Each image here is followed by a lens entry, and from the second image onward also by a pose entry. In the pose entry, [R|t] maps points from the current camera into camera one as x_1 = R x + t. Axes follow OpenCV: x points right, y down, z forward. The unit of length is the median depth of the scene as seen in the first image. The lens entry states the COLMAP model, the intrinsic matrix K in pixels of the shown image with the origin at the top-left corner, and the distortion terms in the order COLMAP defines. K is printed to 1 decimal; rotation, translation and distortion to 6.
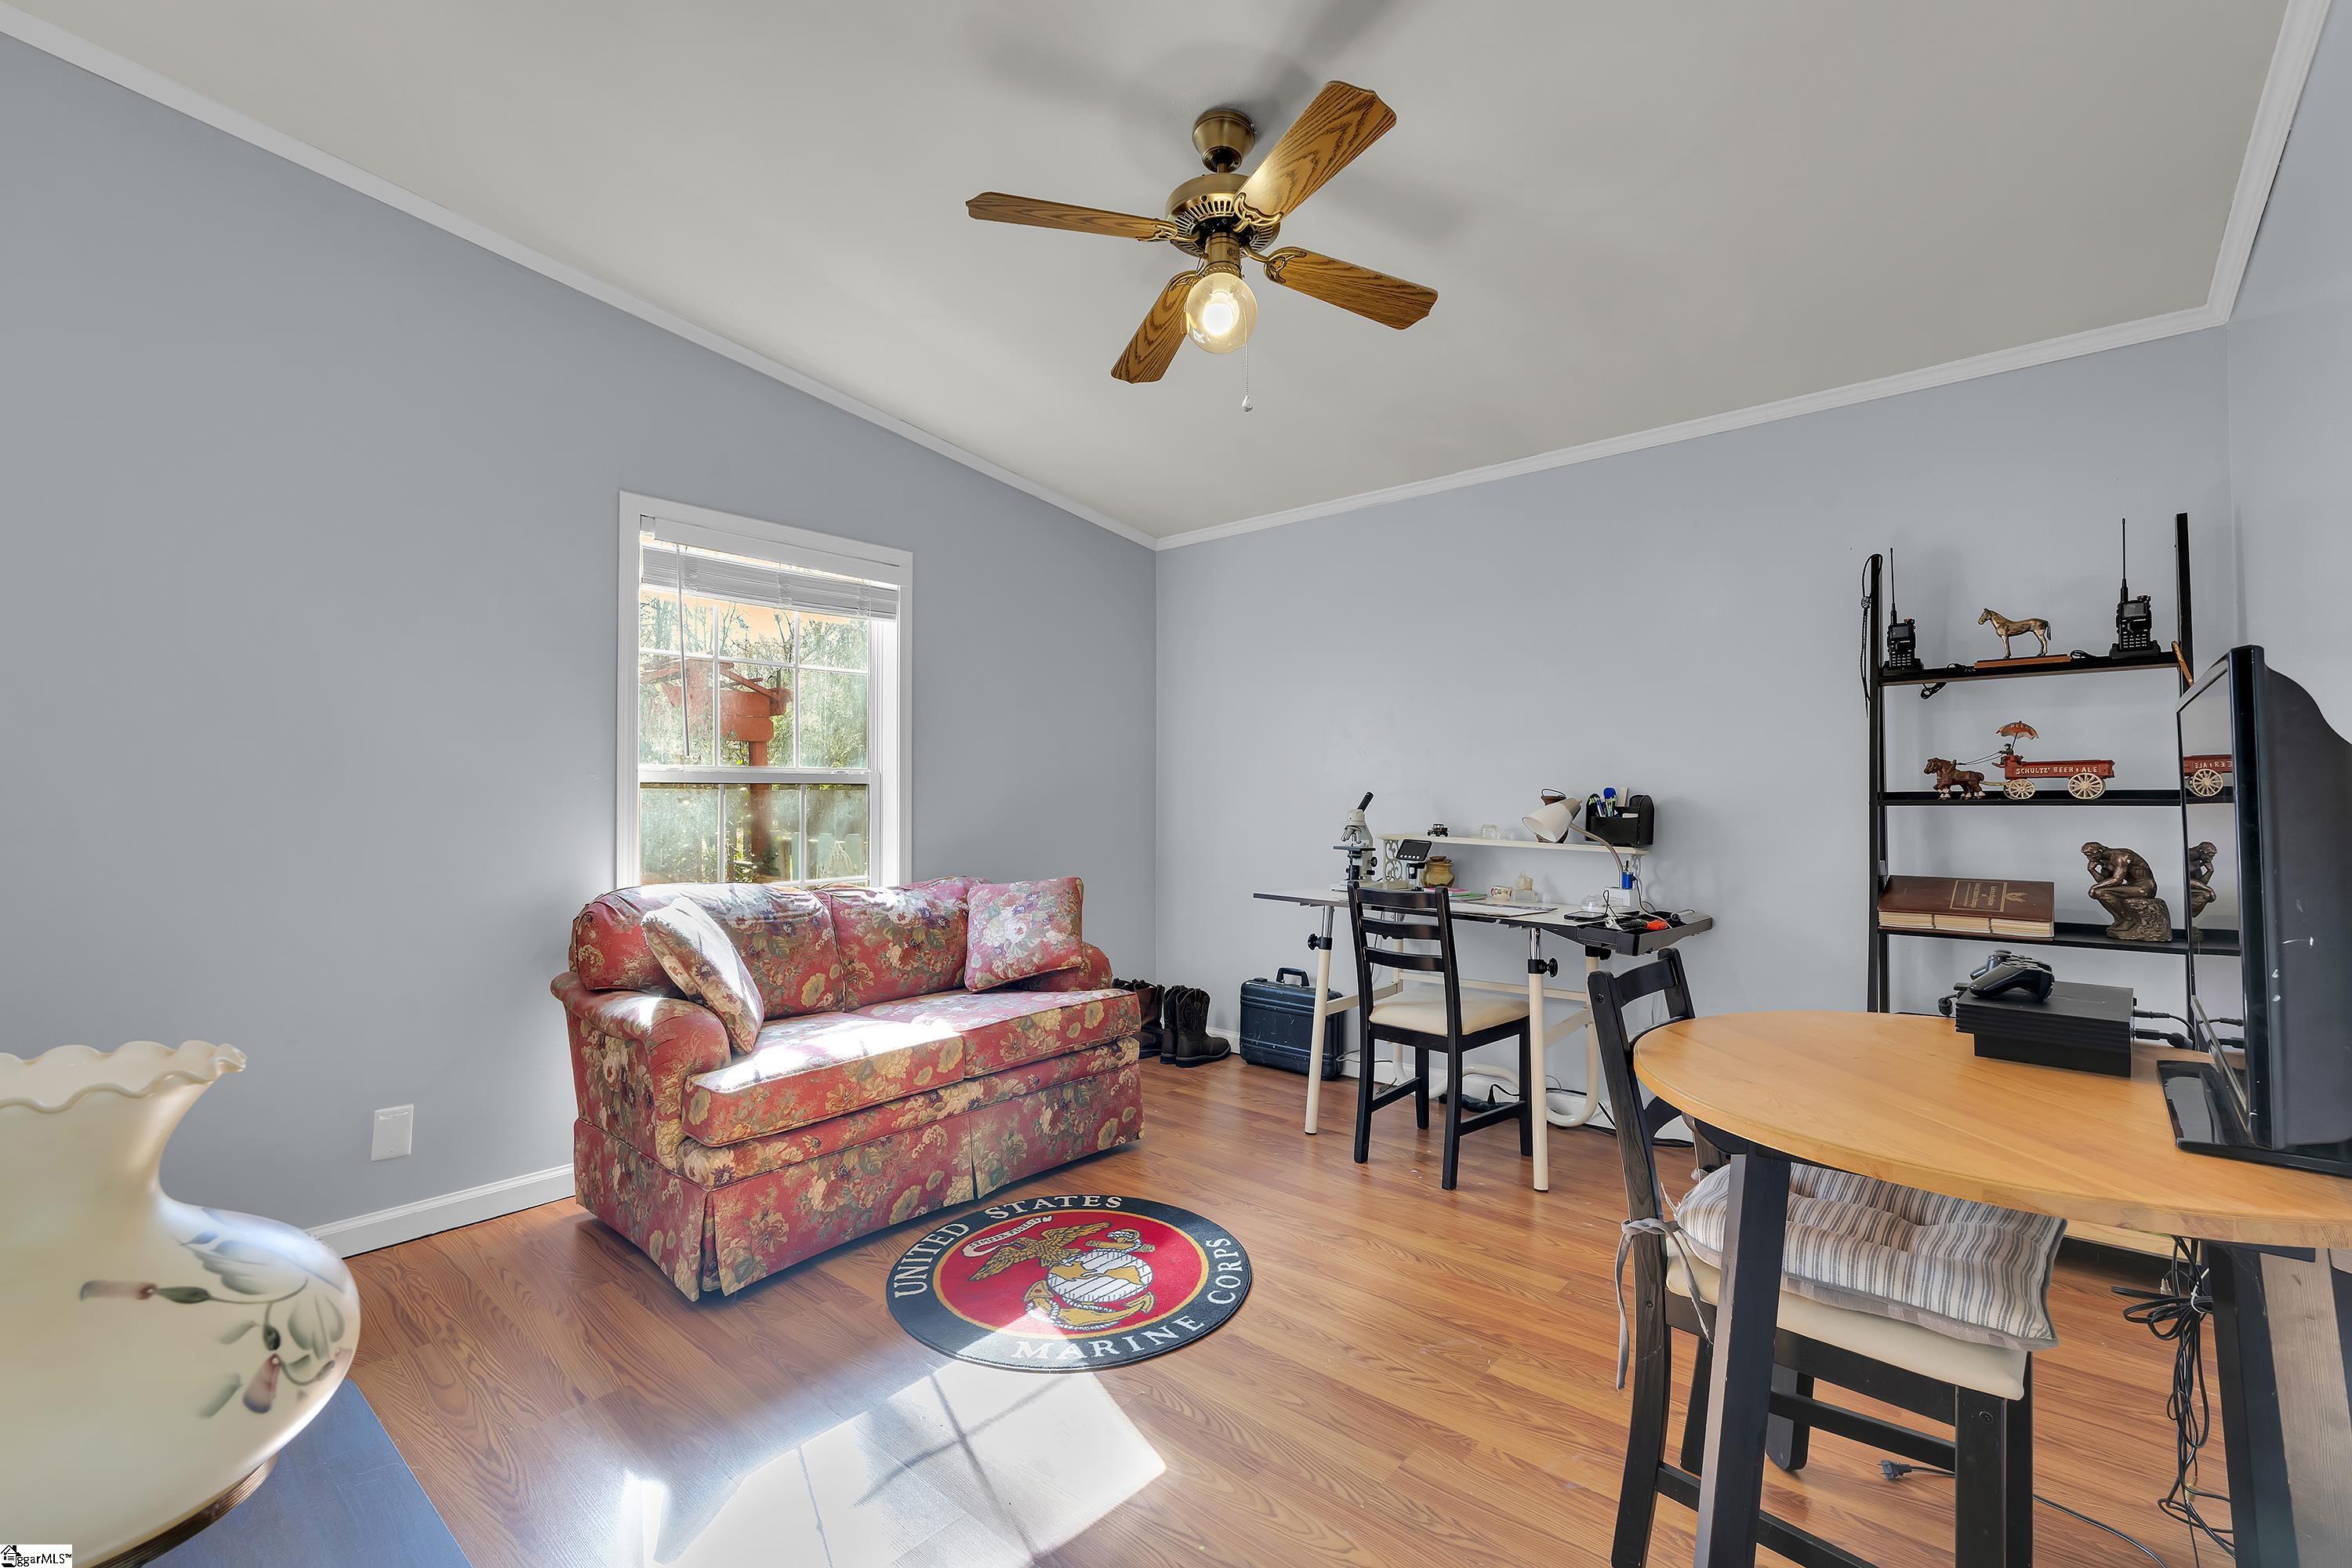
lens RADIAL K [[1027.8, 0, 1173.8], [0, 1027.8, 786.5], [0, 0, 1]] dist [-0.008044, -0.000013]
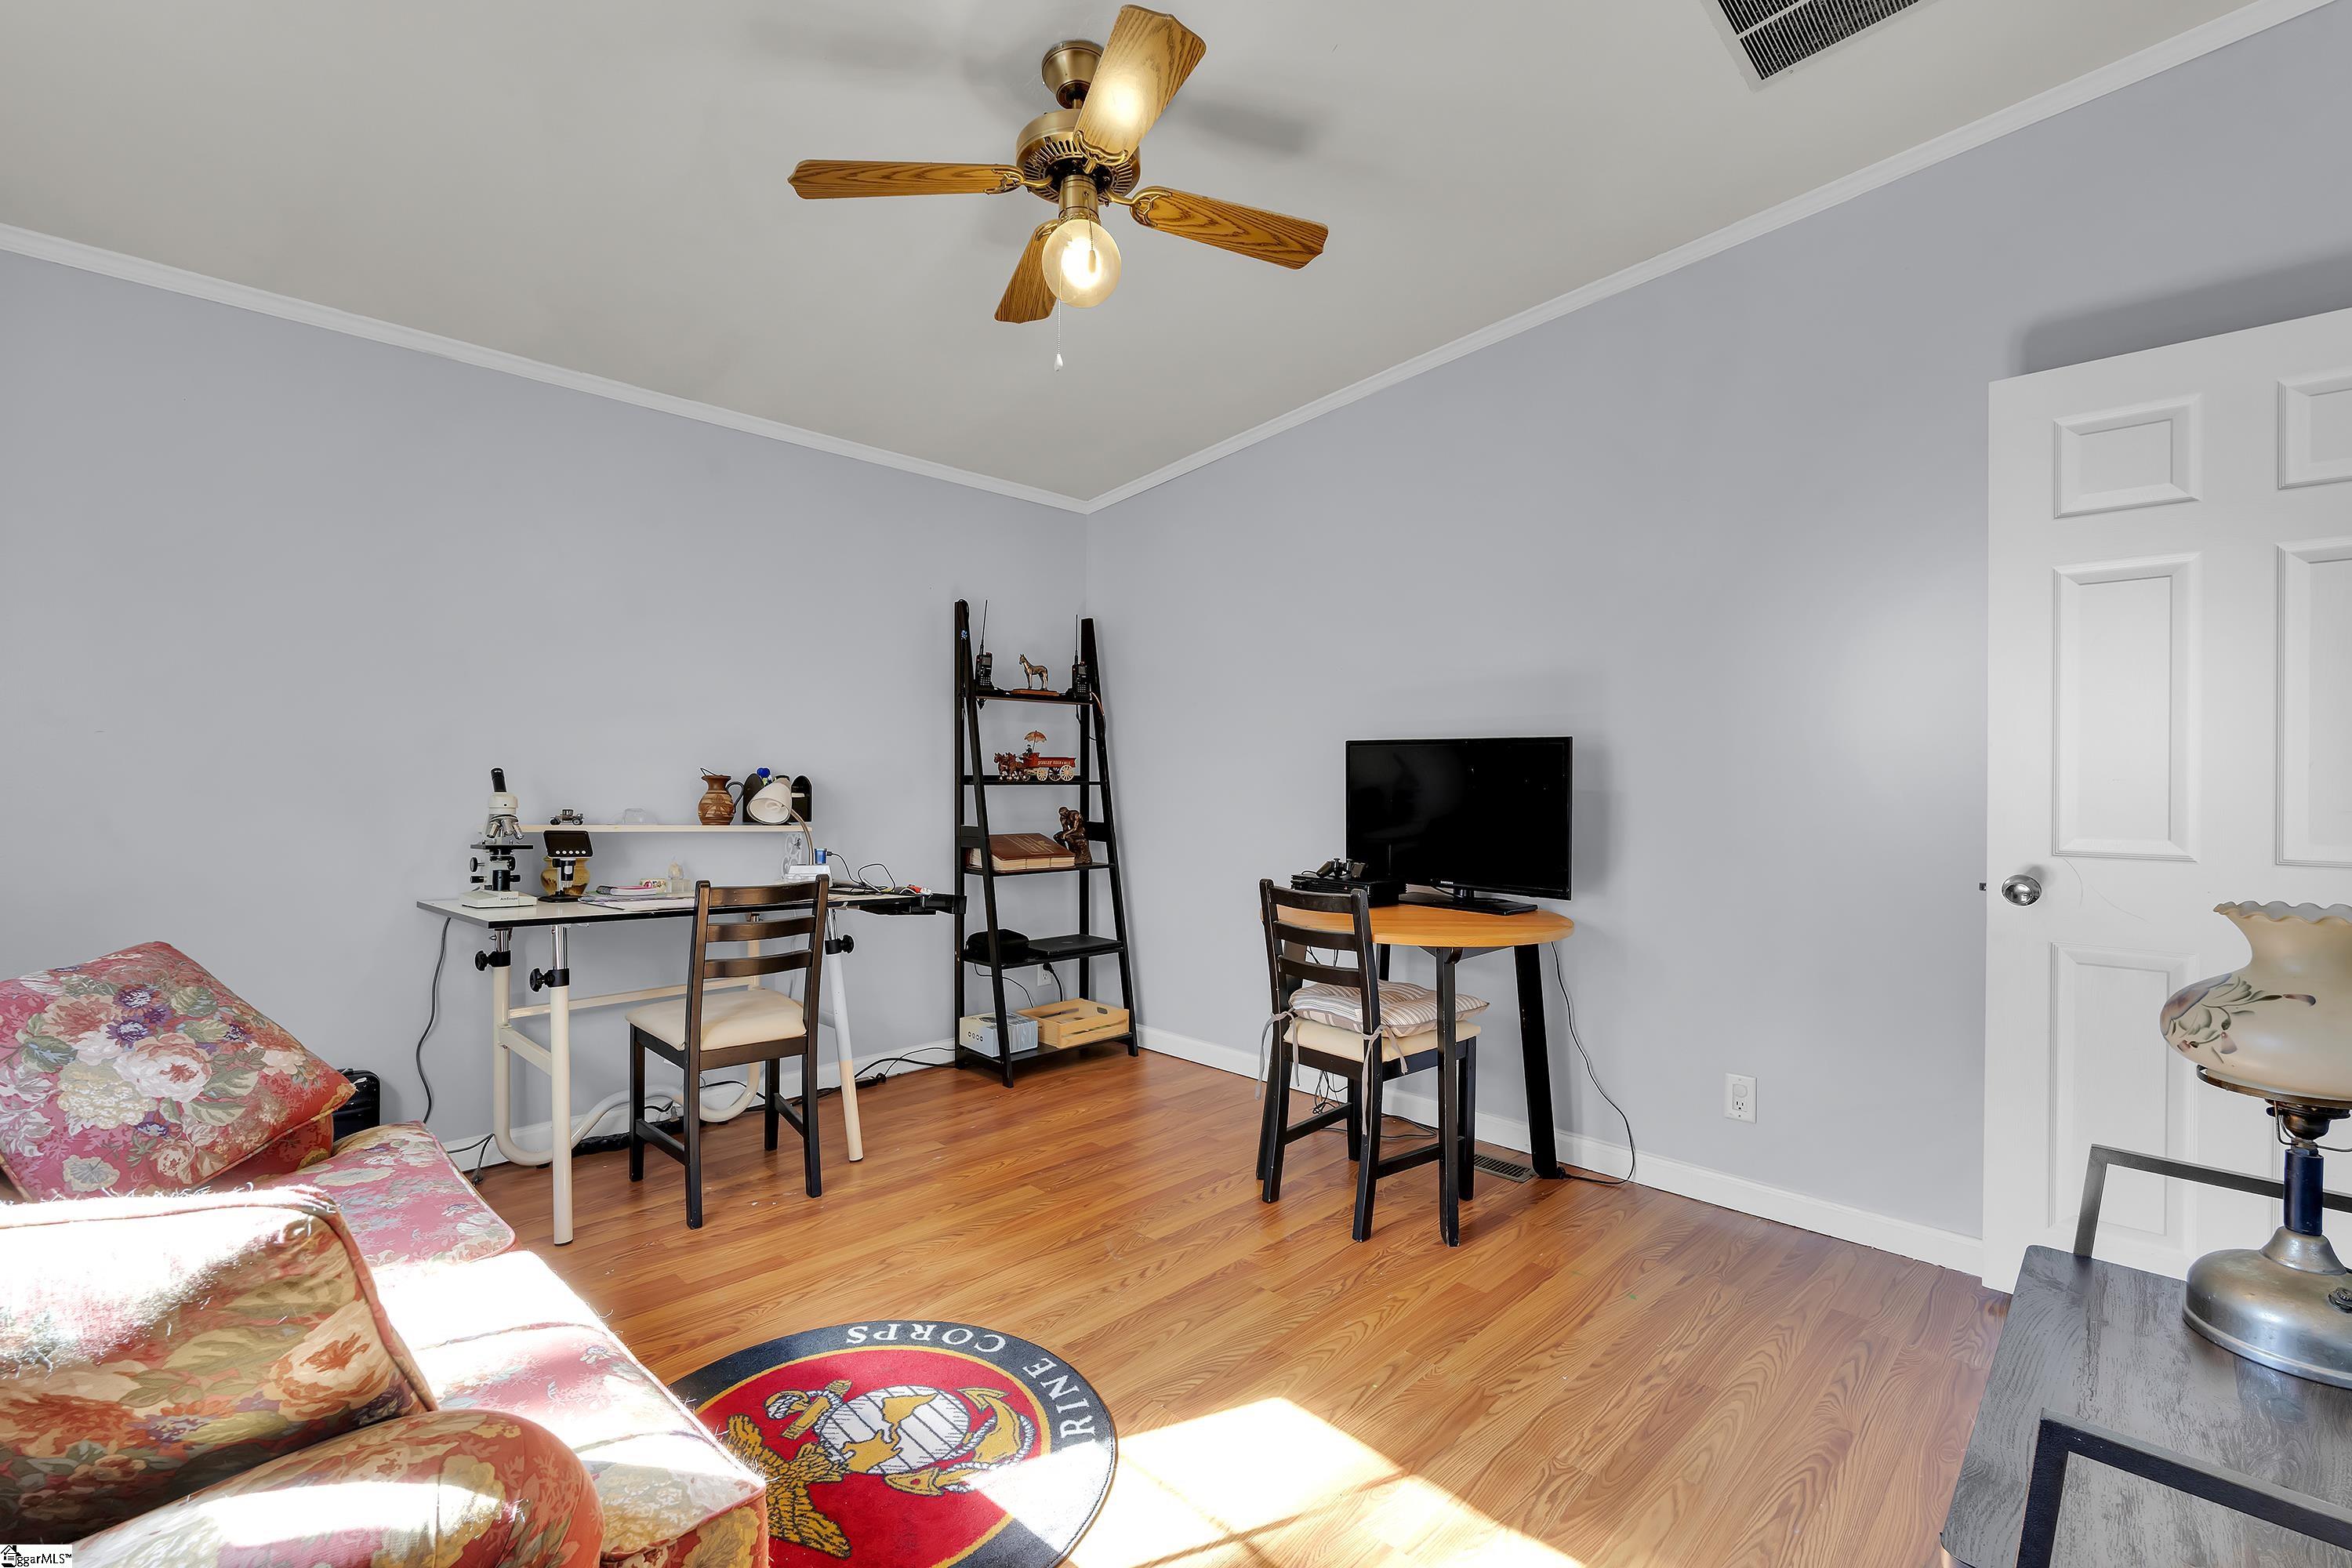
lens RADIAL K [[1027.8, 0, 1173.8], [0, 1027.8, 786.5], [0, 0, 1]] dist [-0.008044, -0.000013]
pose [[0.062496, -0.005642, 0.998029, -0.766274], [-0.018723, 0.999801, 0.006825, 0.006369], [-0.997870, -0.019112, 0.062377, 0.737357]]
